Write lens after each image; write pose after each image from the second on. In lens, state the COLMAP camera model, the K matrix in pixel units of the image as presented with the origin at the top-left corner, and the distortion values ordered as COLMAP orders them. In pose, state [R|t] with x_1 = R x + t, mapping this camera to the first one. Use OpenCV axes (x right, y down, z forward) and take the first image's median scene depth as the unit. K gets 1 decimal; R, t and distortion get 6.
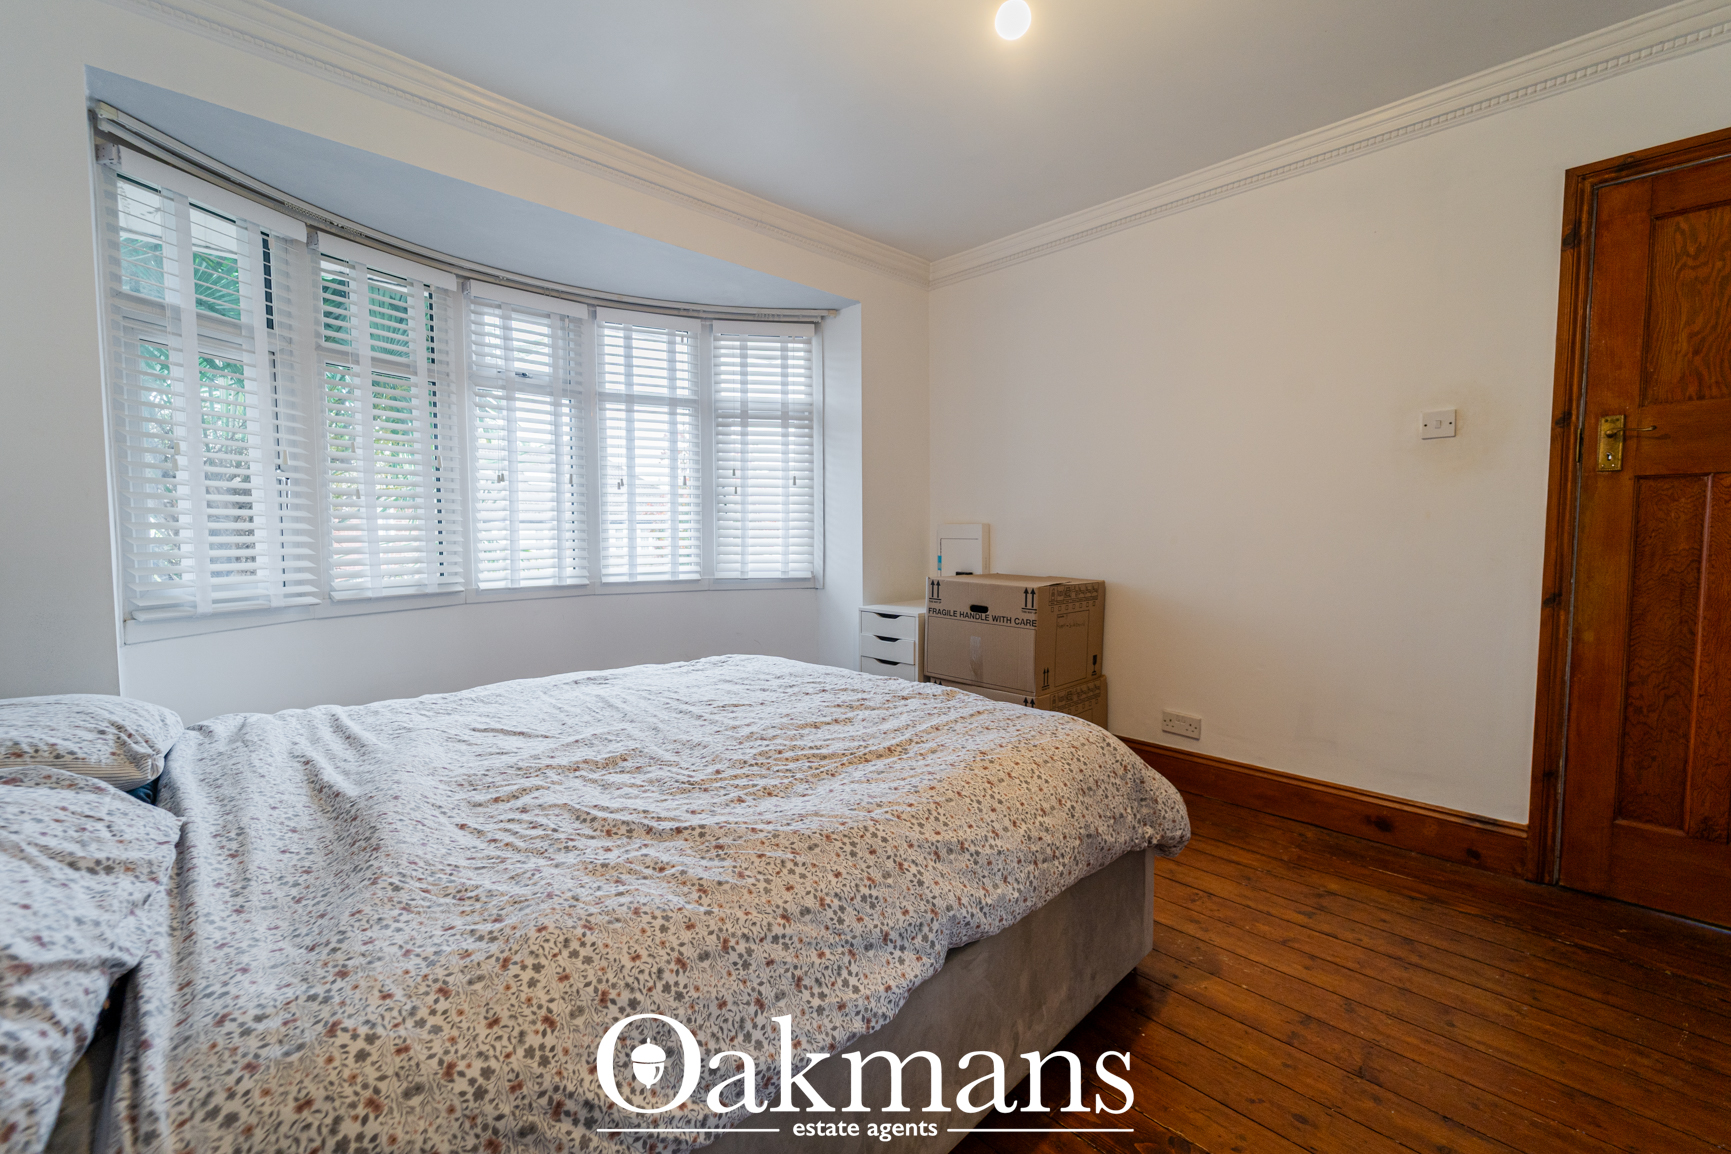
lens RADIAL K [[703.2, 0, 858.2], [0, 703.2, 566.2], [0, 0, 1]] dist [0.000173, -0.000228]
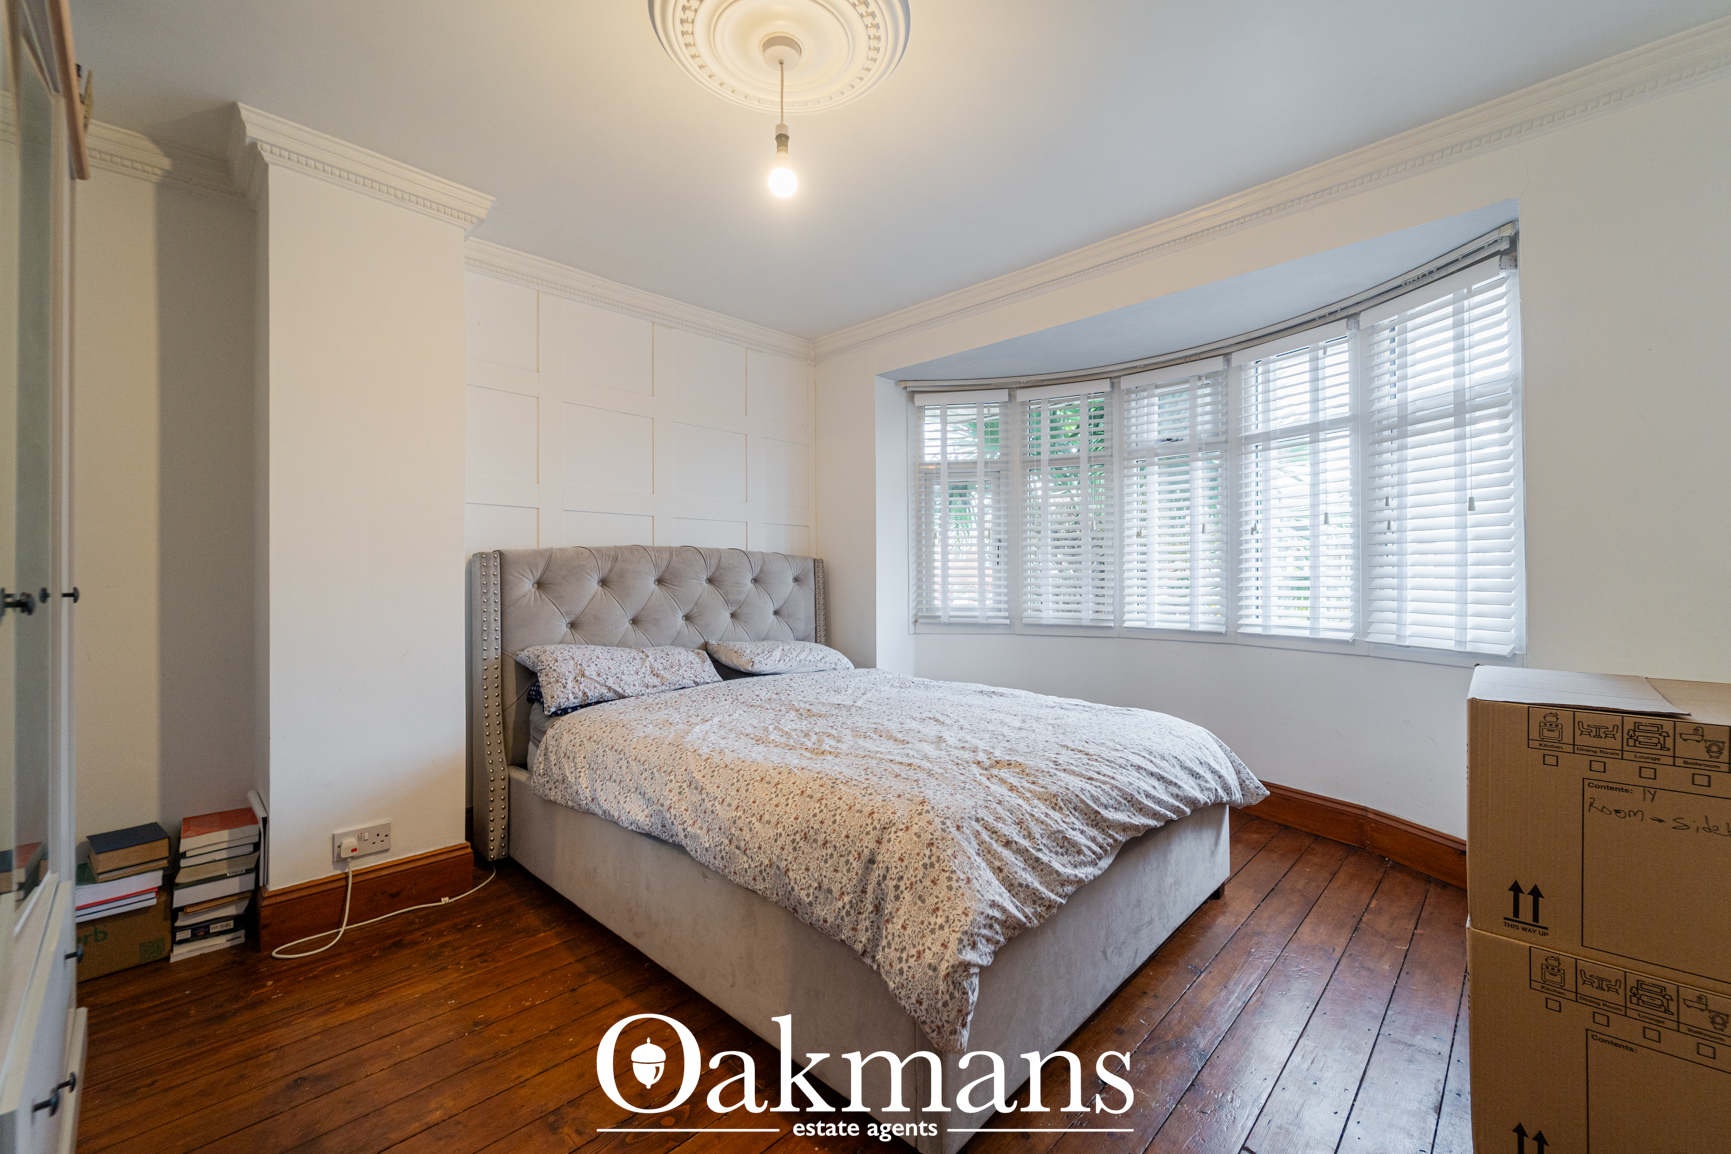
lens RADIAL K [[698.7, 0, 860.8], [0, 698.7, 572.6], [0, 0, 1]] dist [0.000072, 0.000171]
pose [[0.034675, -0.003727, -0.999392, 0.603145], [-0.051563, 0.998655, -0.005513, -0.027613], [0.998068, 0.051723, 0.034436, 0.461232]]
